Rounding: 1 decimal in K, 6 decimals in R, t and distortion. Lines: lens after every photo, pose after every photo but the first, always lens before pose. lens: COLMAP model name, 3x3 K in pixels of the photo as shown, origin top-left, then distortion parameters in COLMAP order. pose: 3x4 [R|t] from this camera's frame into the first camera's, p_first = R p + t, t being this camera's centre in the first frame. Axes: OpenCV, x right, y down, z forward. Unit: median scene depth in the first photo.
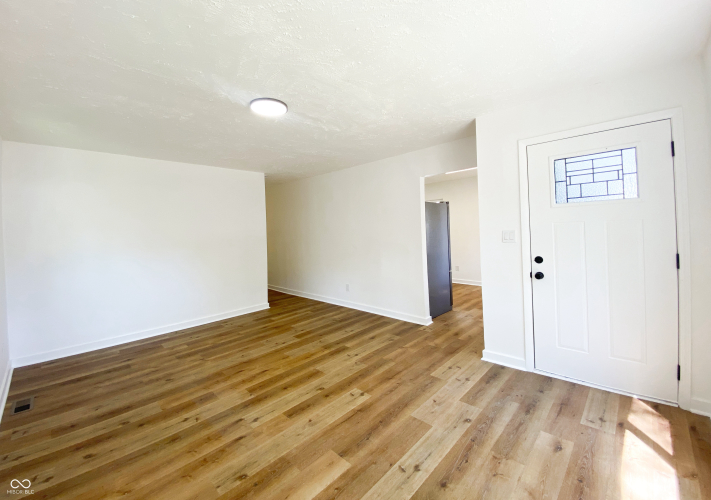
lens RADIAL K [[298.6, 0, 341.9], [0, 298.6, 233.9], [0, 0, 1]] dist [-0.028246, -0.000432]
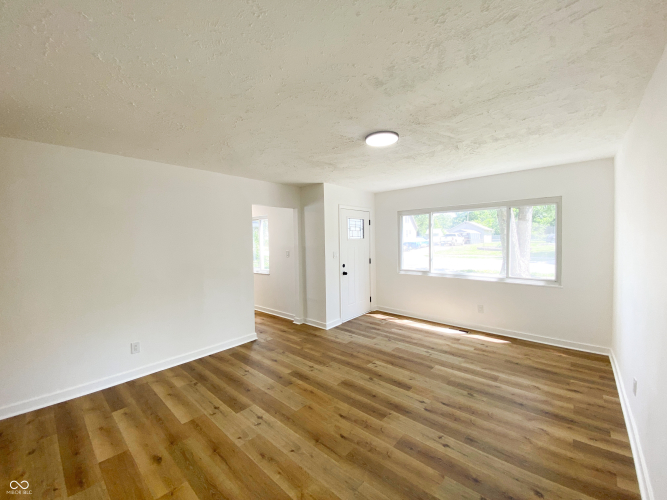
lens RADIAL K [[274.2, 0, 330.2], [0, 274.2, 249.0], [0, 0, 1]] dist [0.020785, -0.018765]
pose [[-0.053958, -0.015067, 0.998430, -1.280623], [0.042620, 0.998940, 0.017378, -0.067545], [-0.997633, 0.043490, -0.053259, 1.251858]]
